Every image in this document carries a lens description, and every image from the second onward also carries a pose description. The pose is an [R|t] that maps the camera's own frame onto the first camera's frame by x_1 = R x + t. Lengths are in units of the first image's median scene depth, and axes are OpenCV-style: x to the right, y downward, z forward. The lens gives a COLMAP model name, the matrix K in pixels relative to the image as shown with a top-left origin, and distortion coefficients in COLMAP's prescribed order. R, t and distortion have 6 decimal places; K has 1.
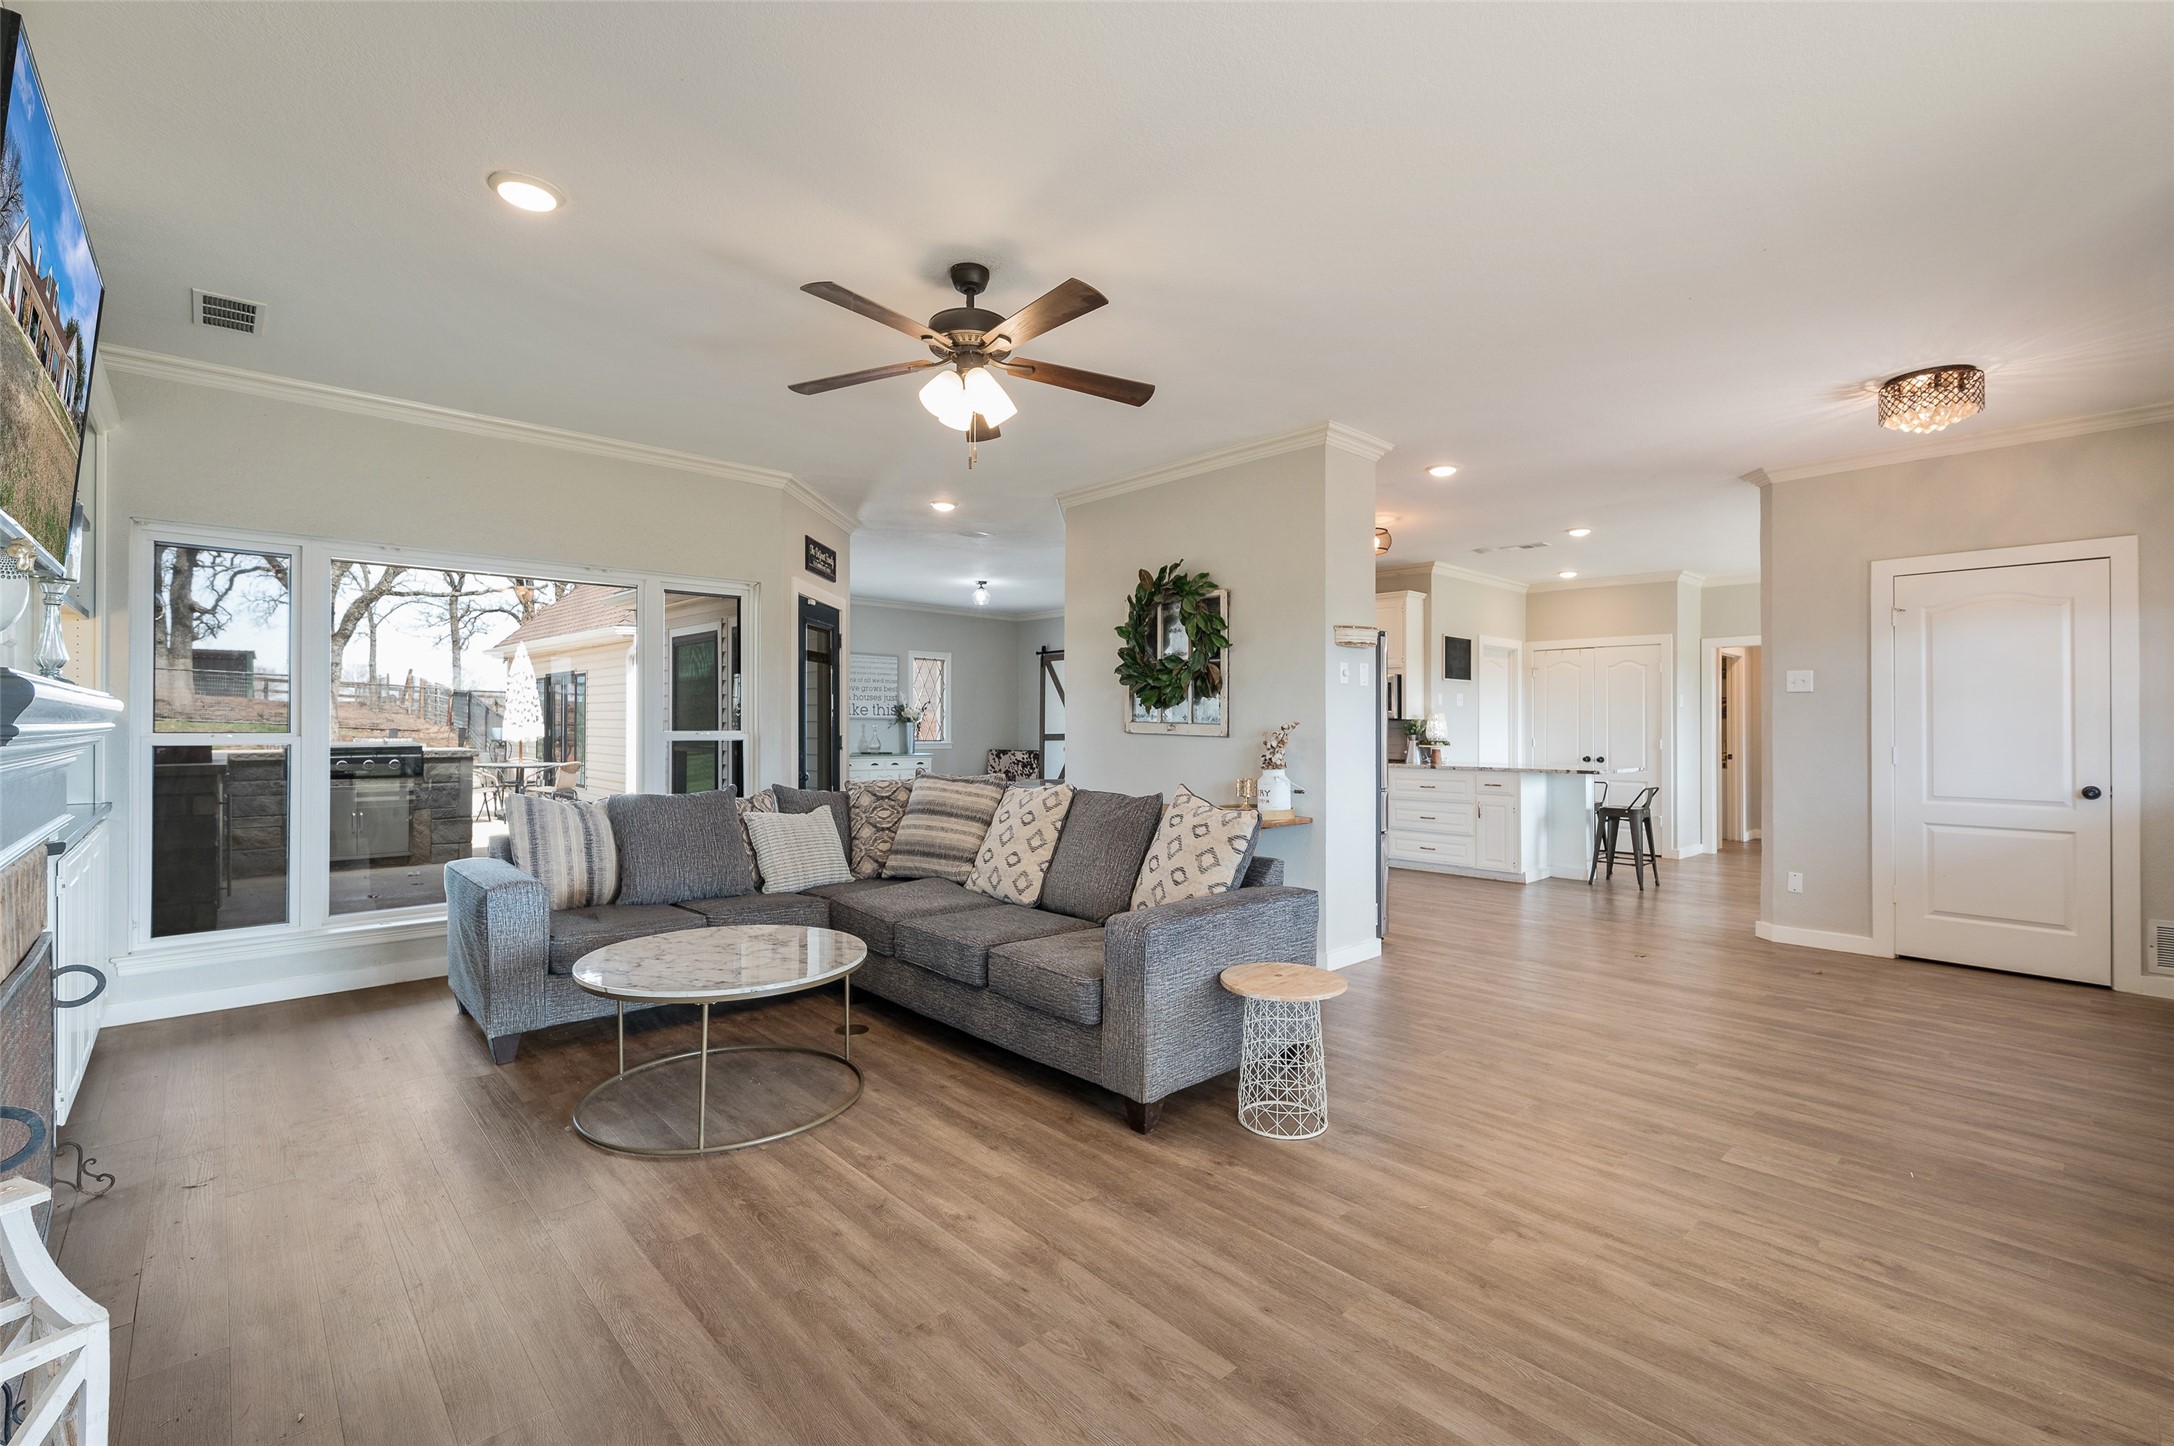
lens RADIAL K [[939.8, 0, 1102.5], [0, 939.8, 713.5], [0, 0, 1]] dist [-0.003298, 0.001282]
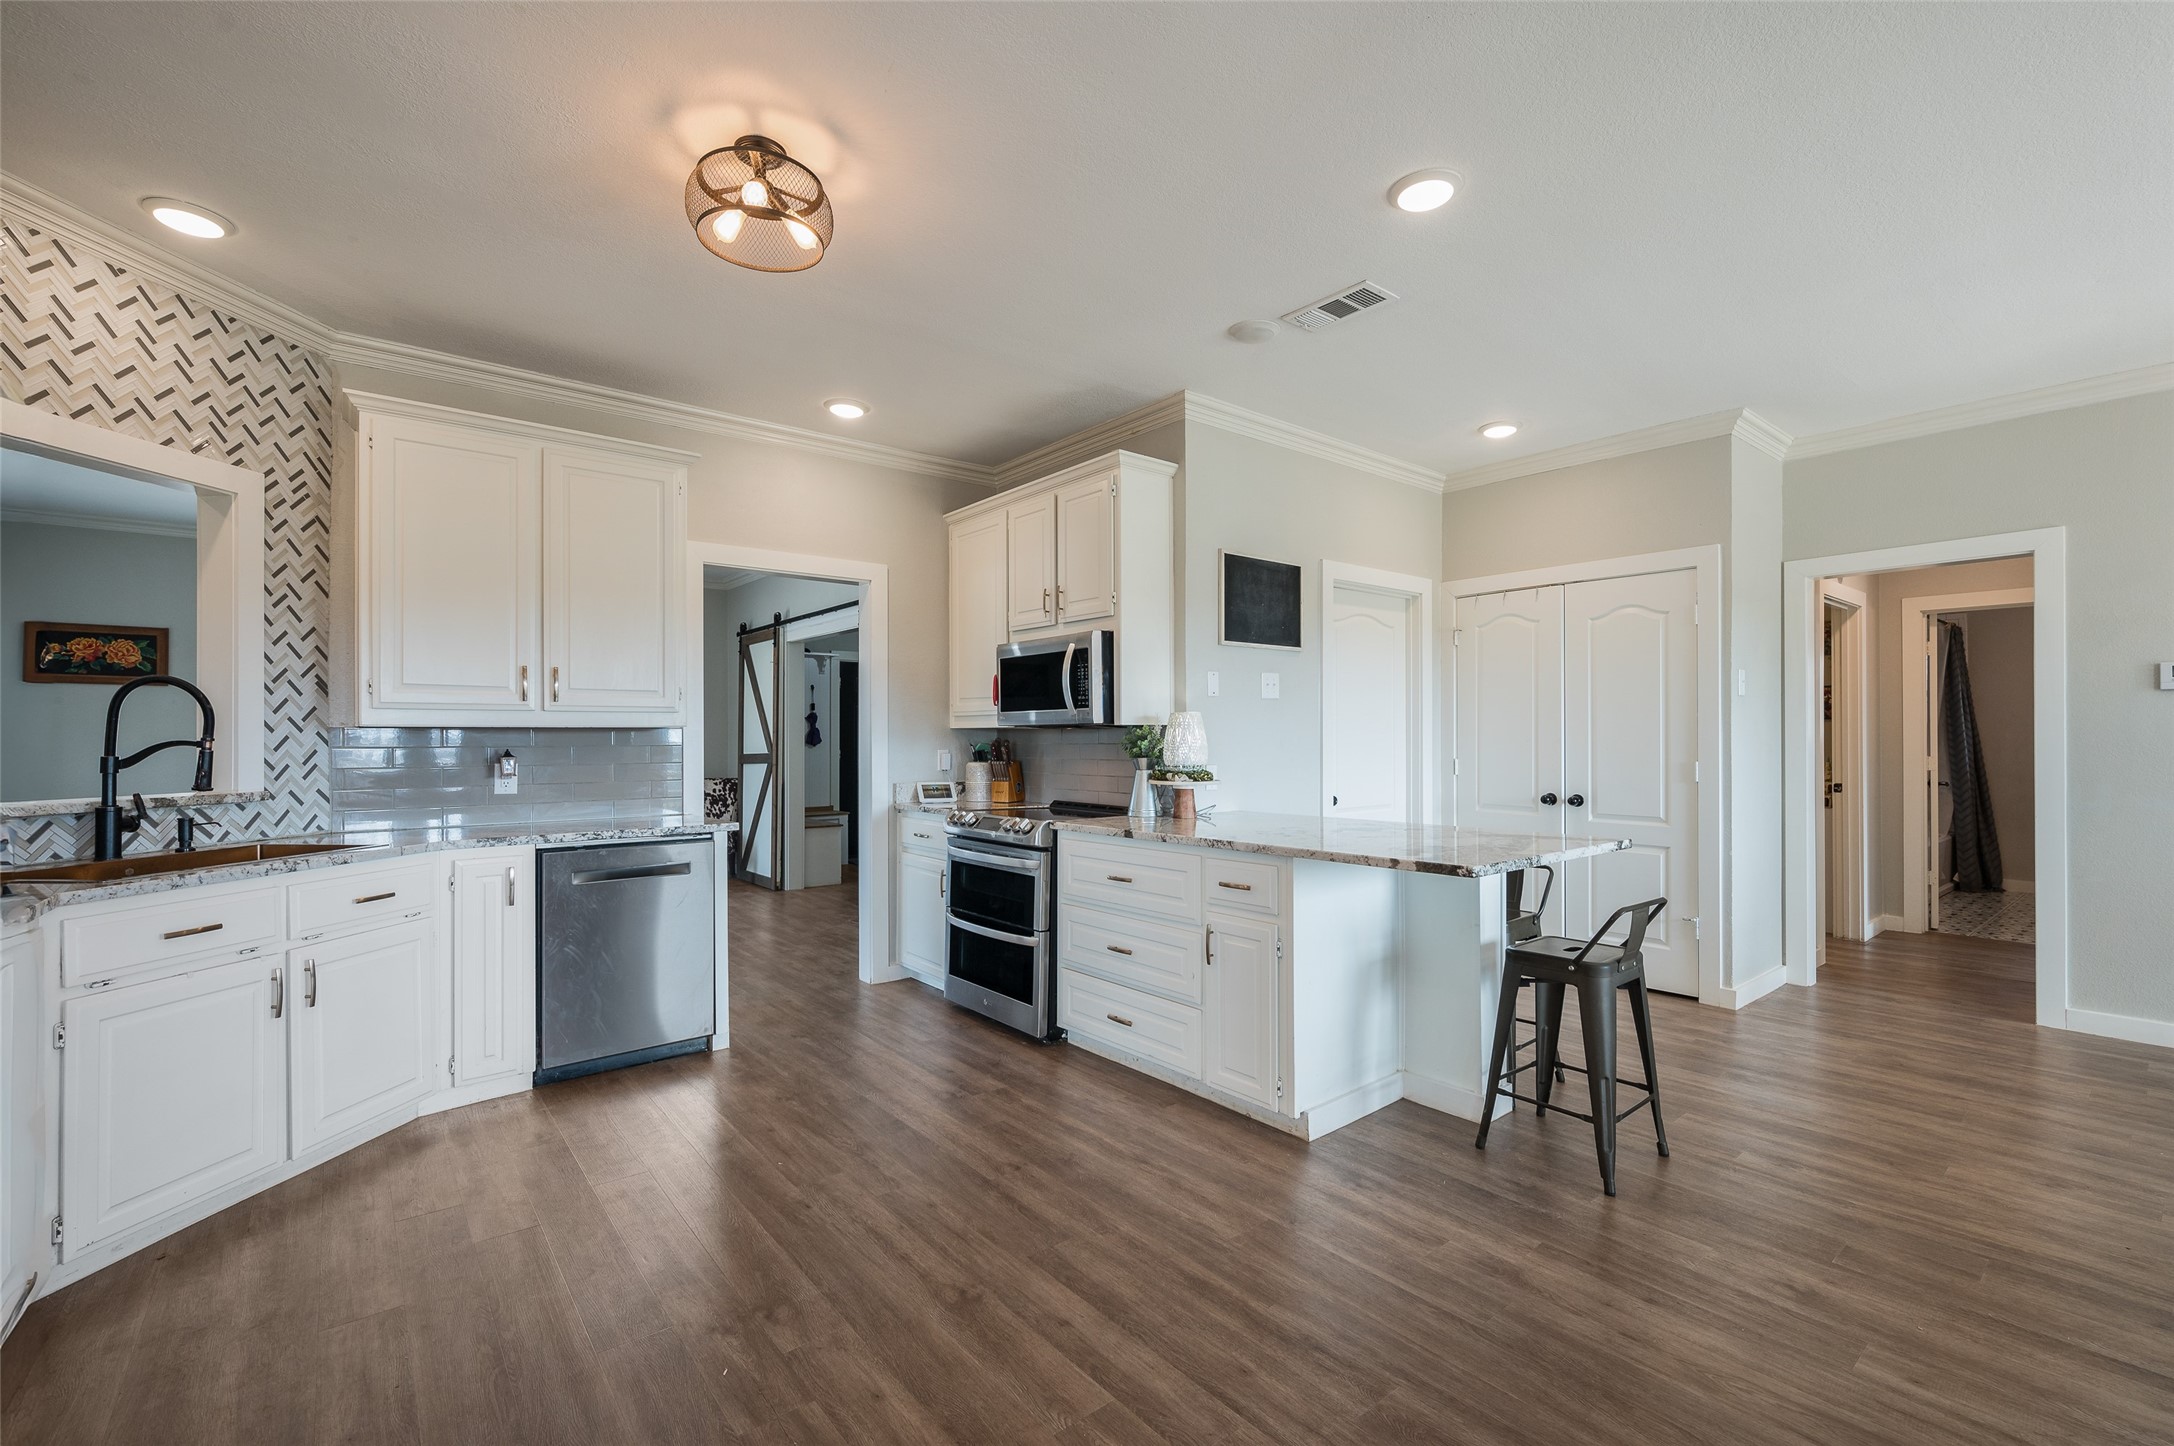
lens RADIAL K [[939.8, 0, 1064.7], [0, 939.8, 735.7], [0, 0, 1]] dist [-0.003298, 0.001282]
pose [[0.996224, -0.008250, -0.086429, 0.309783], [0.009126, 0.999911, 0.009738, 0.006208], [0.086341, -0.010490, 0.996210, 0.486037]]
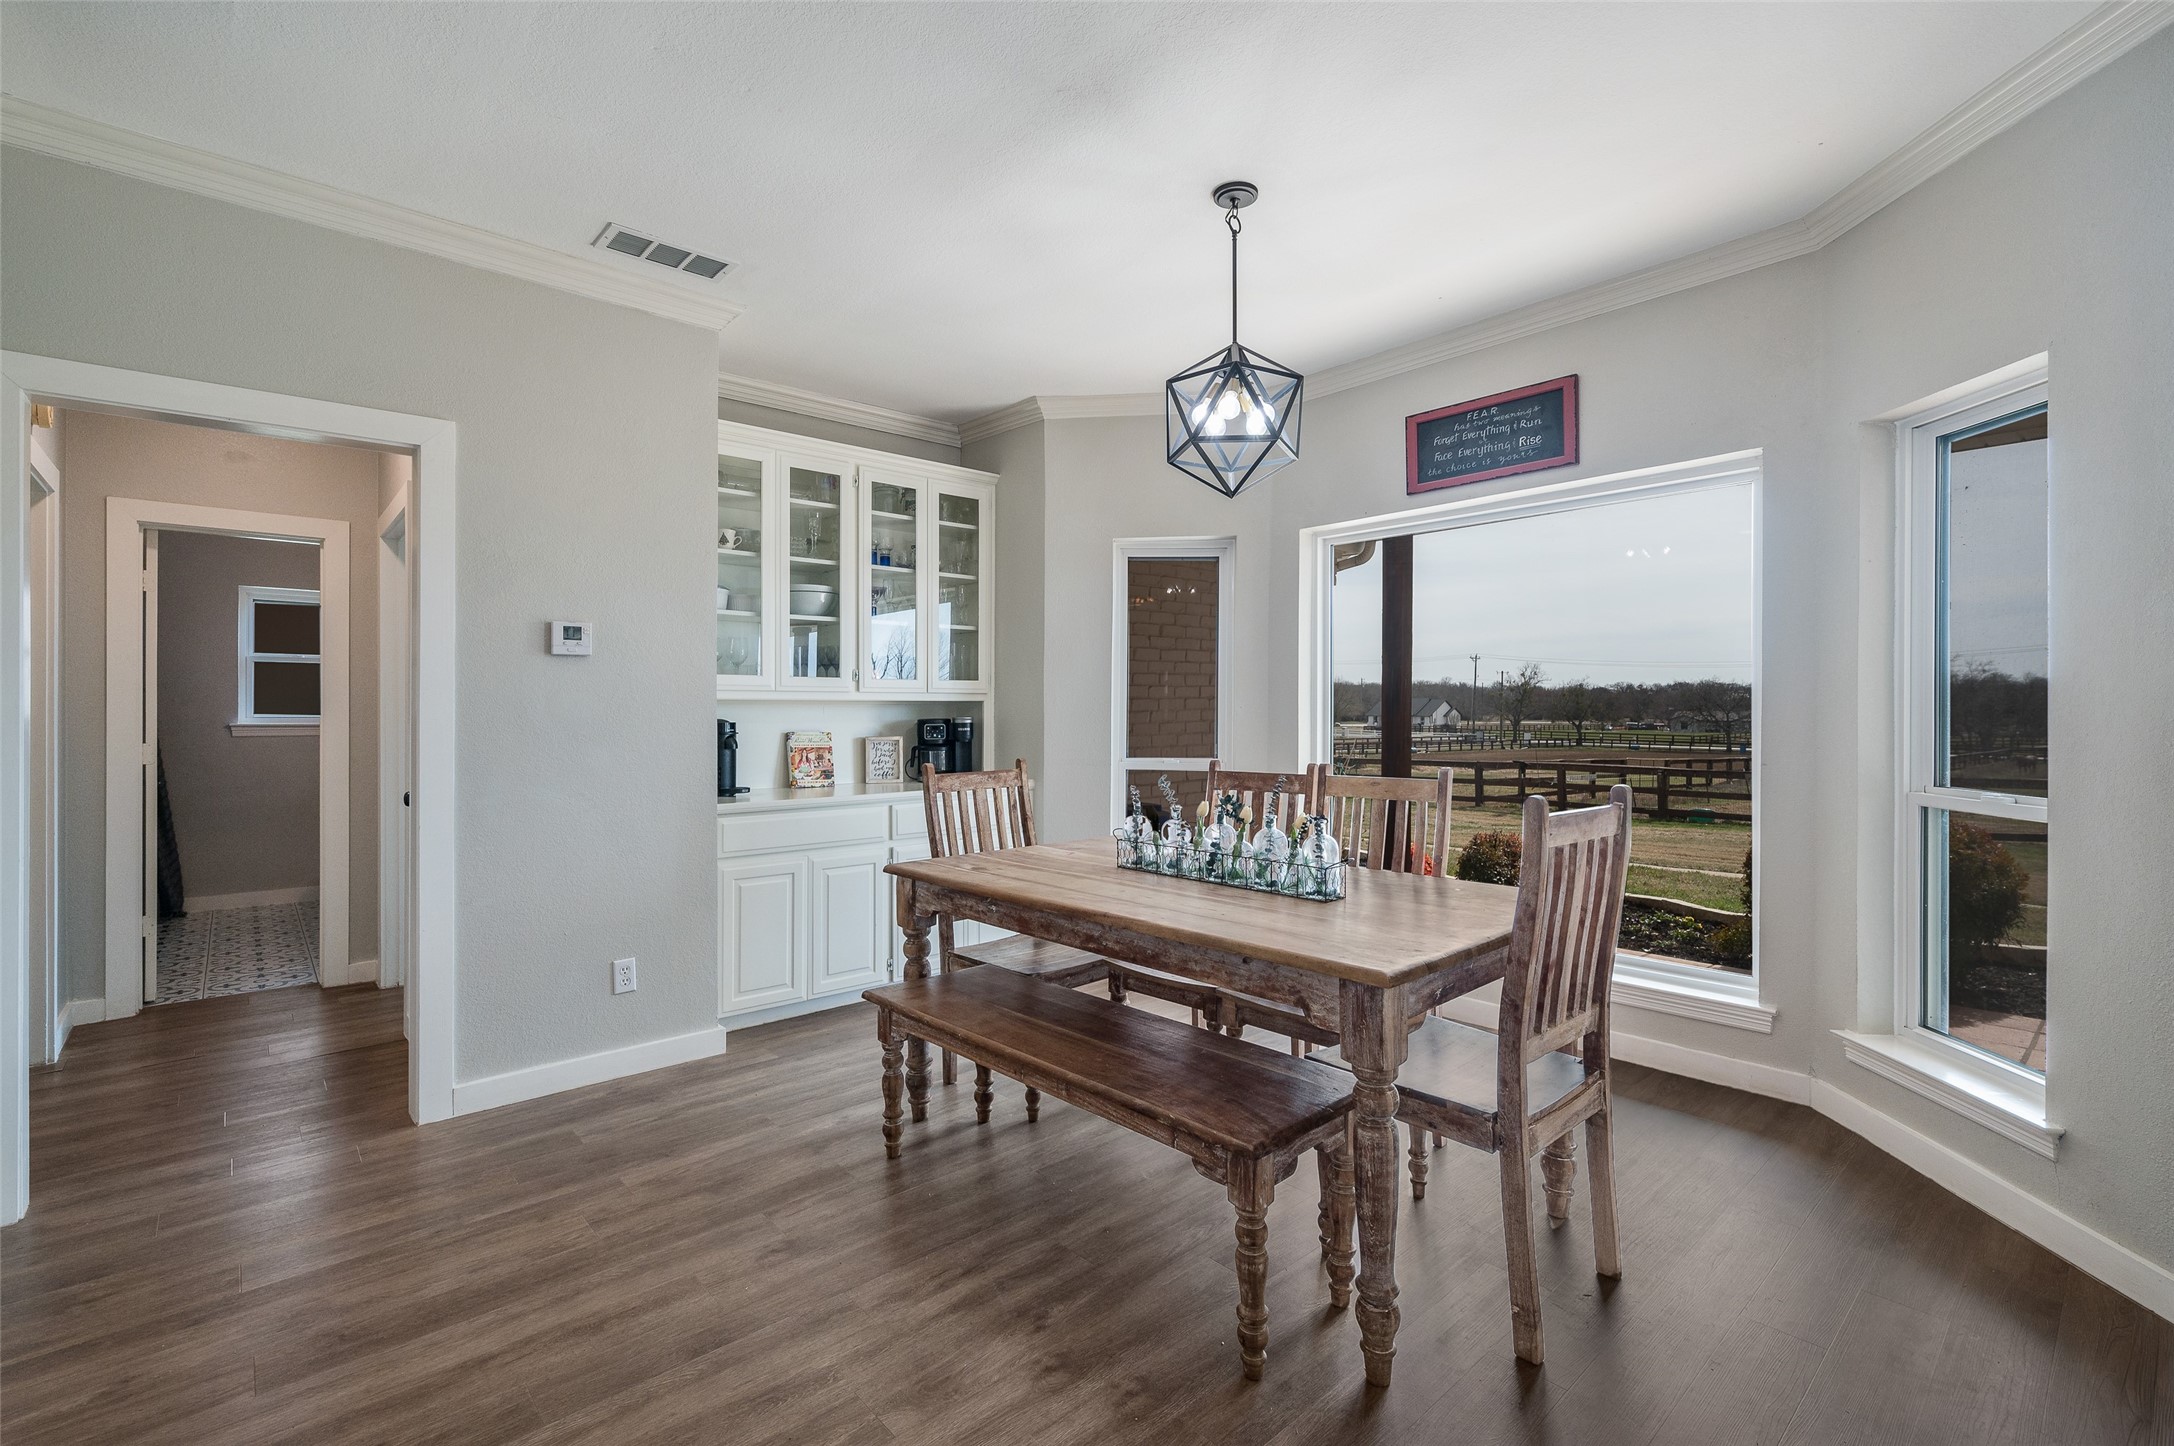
lens RADIAL K [[939.8, 0, 1089.8], [0, 939.8, 711.7], [0, 0, 1]] dist [-0.003298, 0.001282]
pose [[0.004265, -0.002977, 0.999986, 0.409522], [-0.010279, 0.999943, 0.003020, 0.011479], [-0.999938, -0.010291, 0.004235, 0.720781]]
